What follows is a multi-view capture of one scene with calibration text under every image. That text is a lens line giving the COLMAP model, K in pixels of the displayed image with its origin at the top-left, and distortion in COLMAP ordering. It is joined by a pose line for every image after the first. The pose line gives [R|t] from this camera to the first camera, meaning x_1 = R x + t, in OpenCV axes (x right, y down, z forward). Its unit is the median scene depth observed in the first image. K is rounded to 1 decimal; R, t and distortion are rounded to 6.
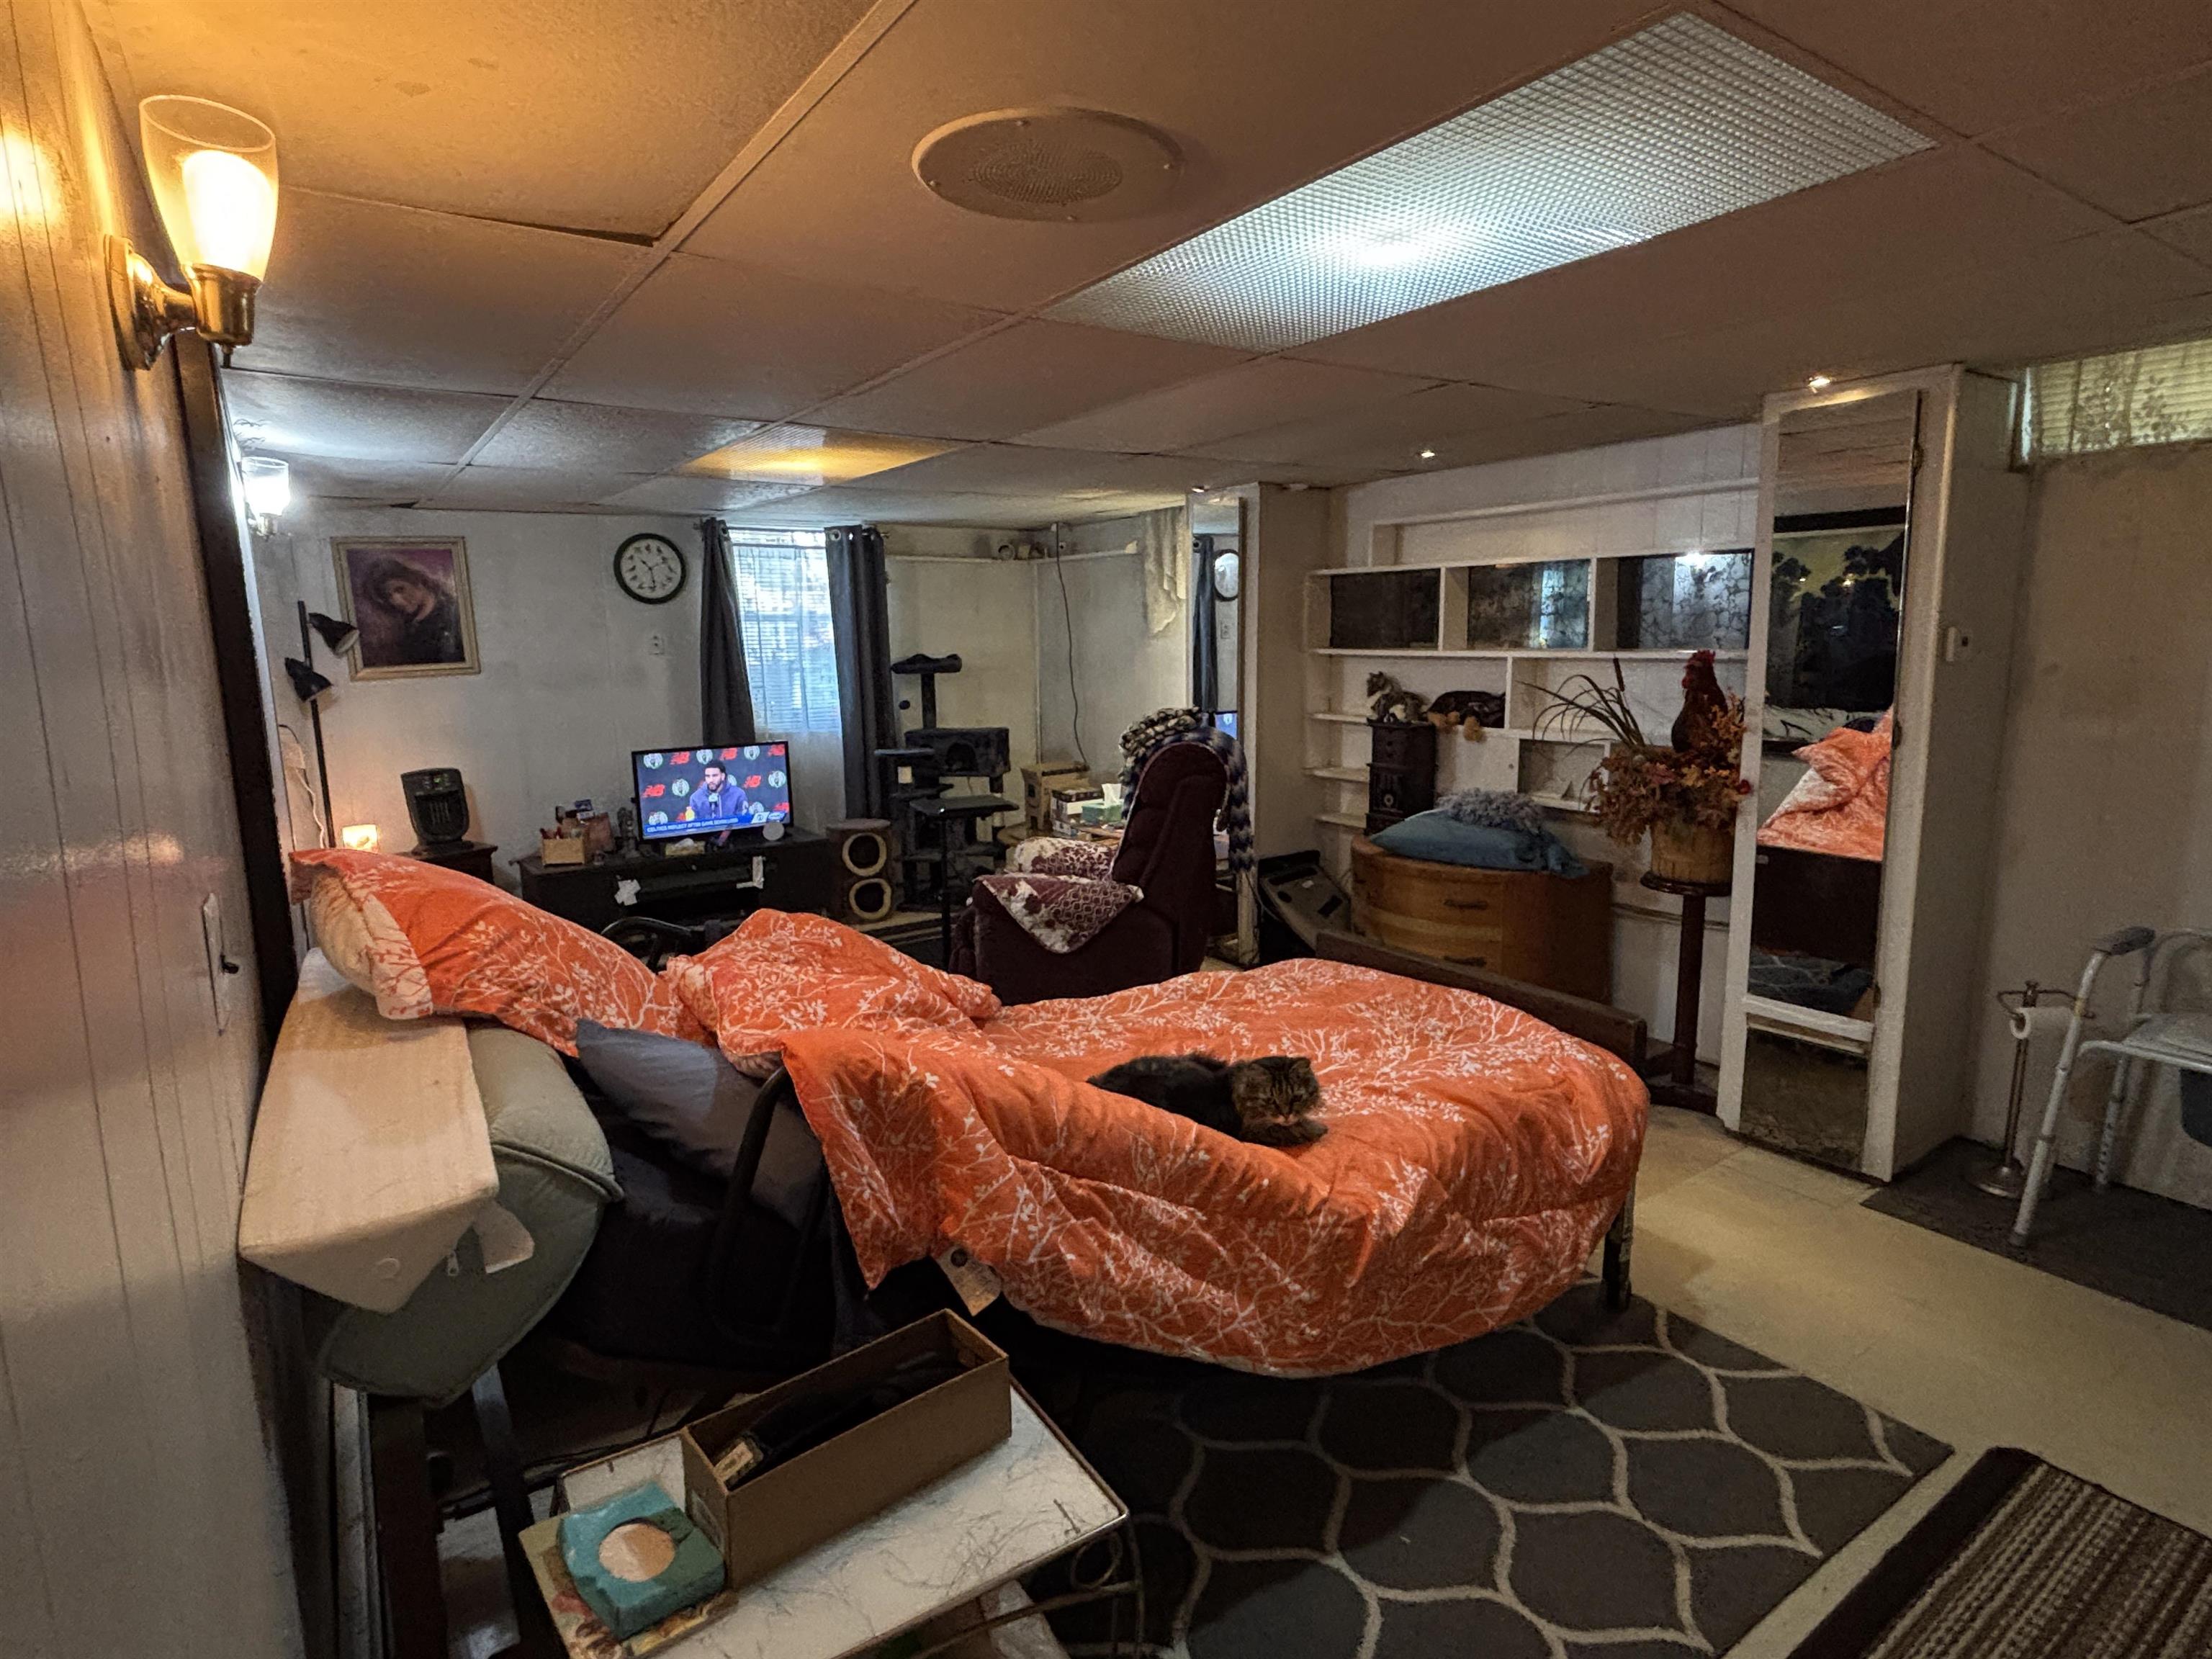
lens RADIAL K [[1143.5, 0, 1114.7], [0, 1143.5, 814.5], [0, 0, 1]] dist [0.003985, 0.000053]
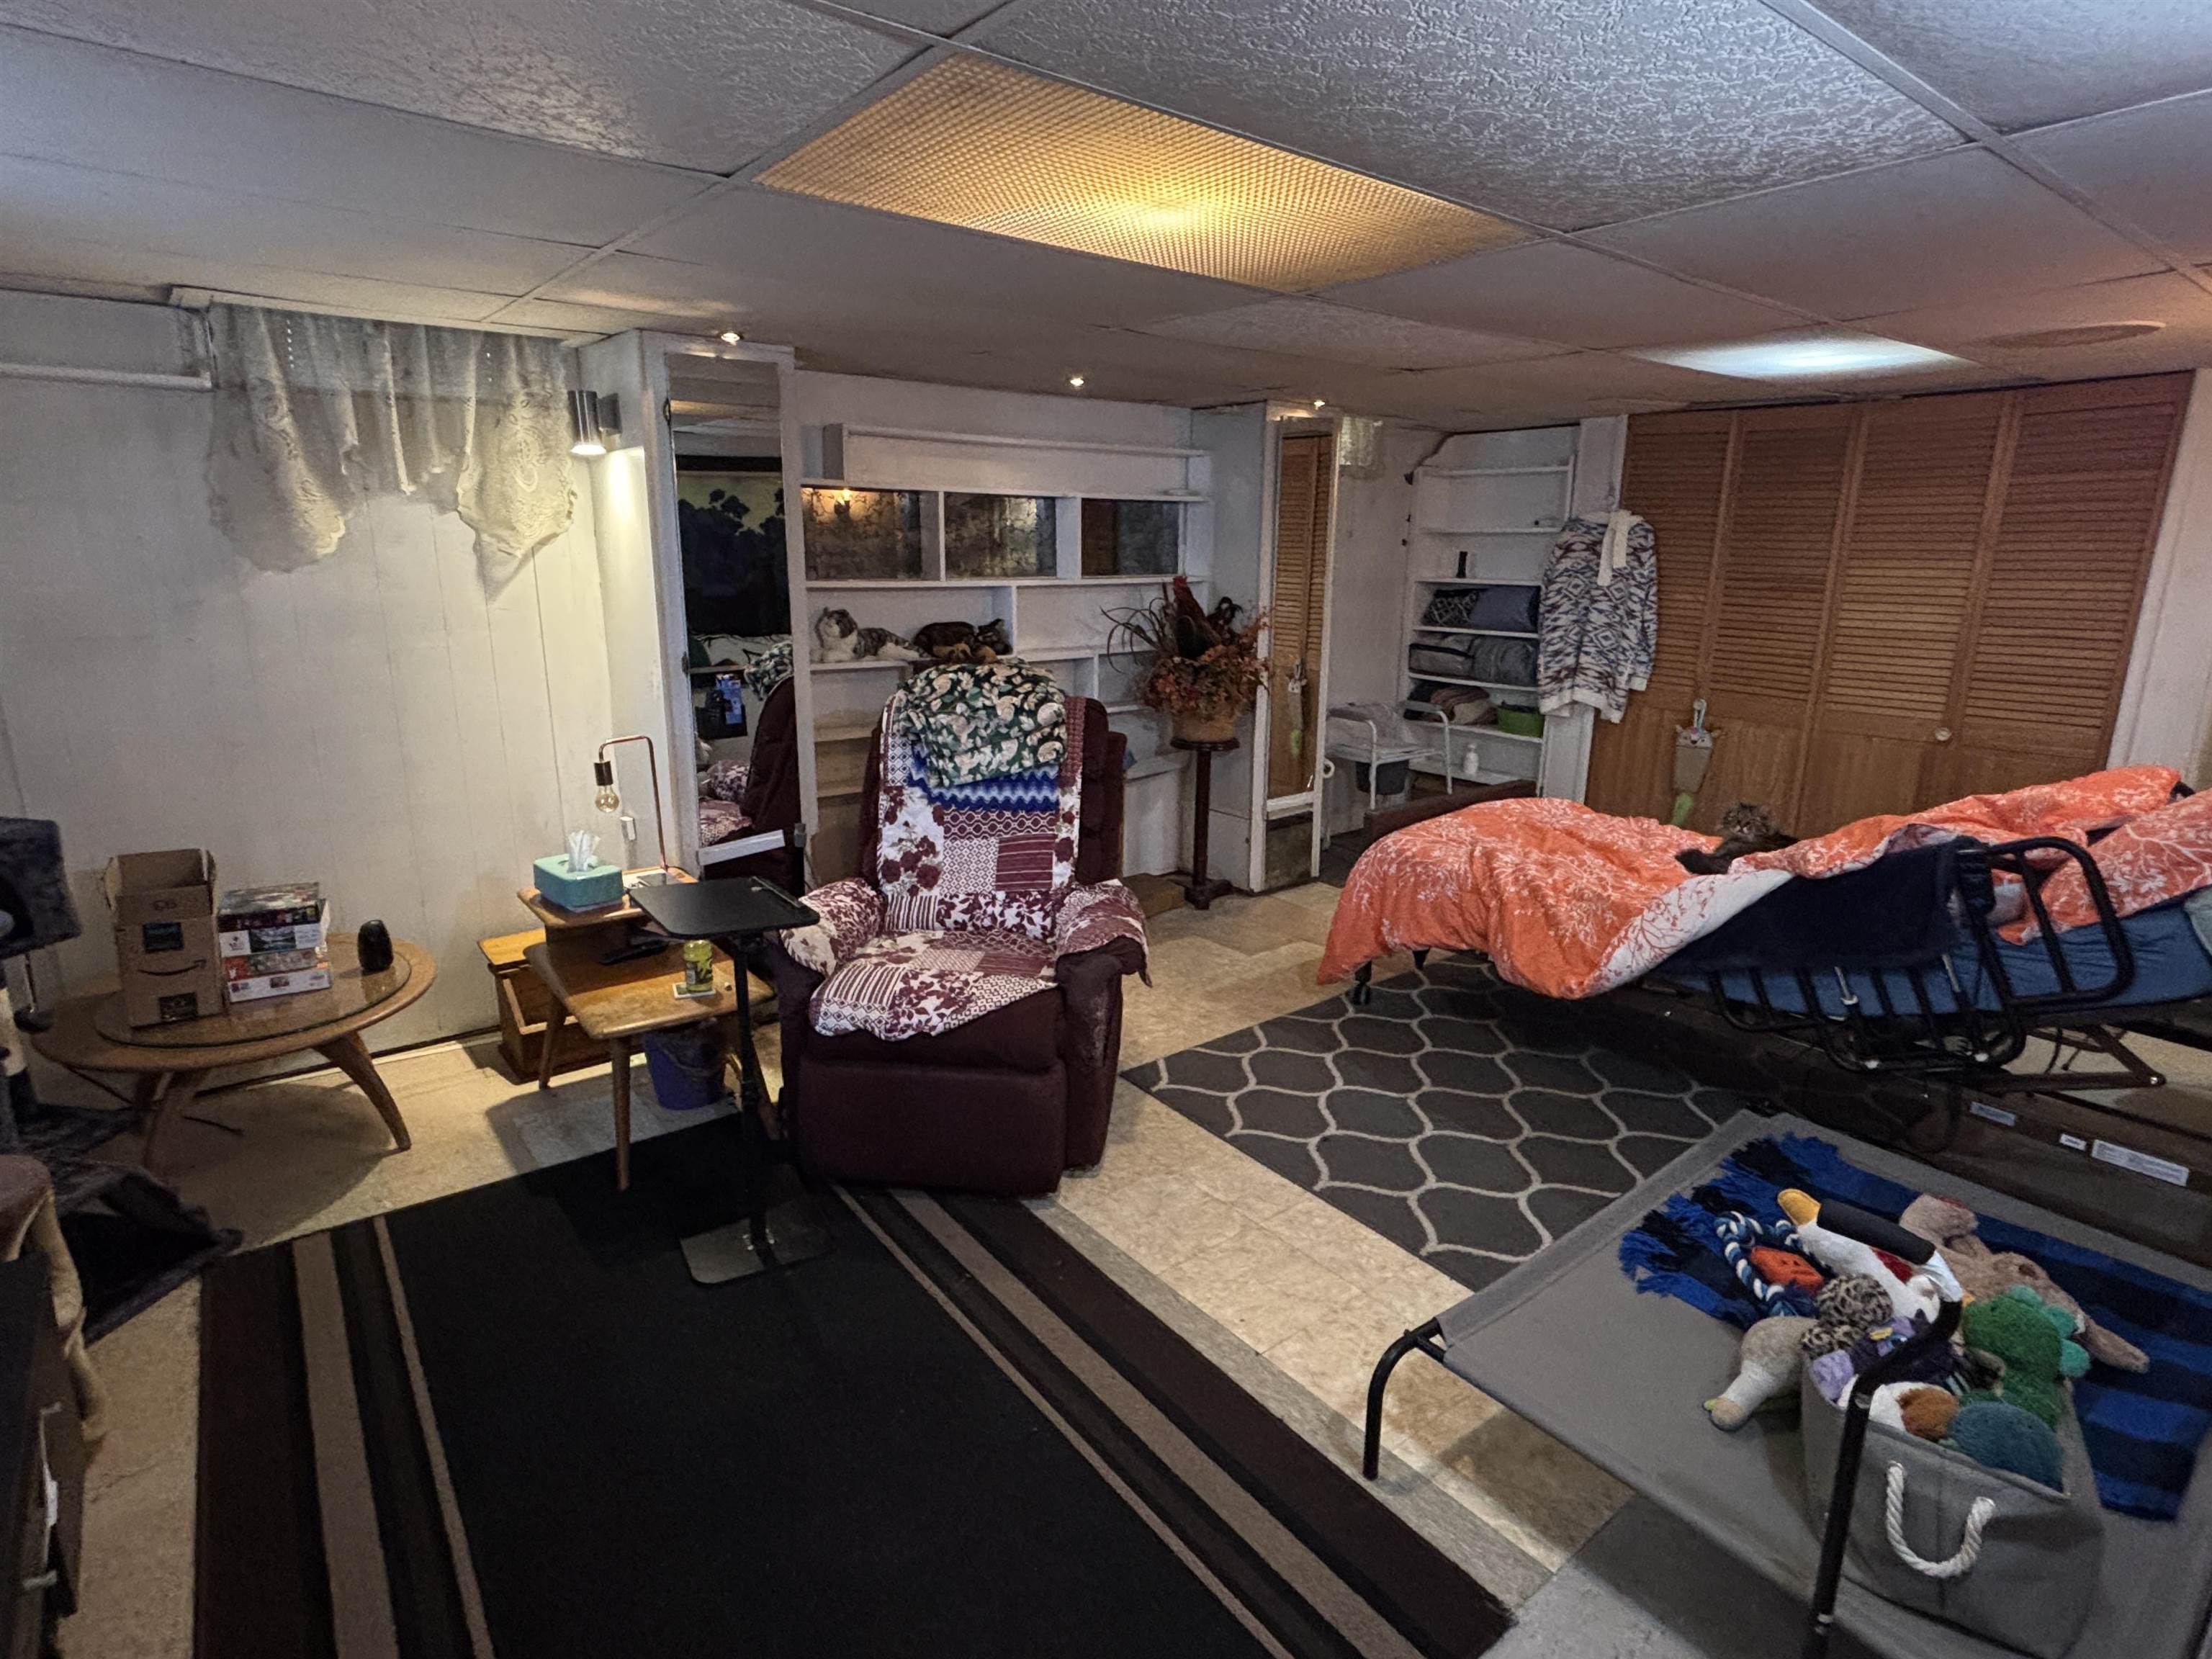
lens RADIAL K [[1143.5, 0, 1113.0], [0, 1143.5, 837.0], [0, 0, 1]] dist [0.003985, 0.000053]
pose [[-0.076975, -0.220938, 0.972245, -0.713969], [0.157193, 0.960254, 0.230659, -0.138737], [-0.984564, 0.170585, -0.039186, 0.956572]]
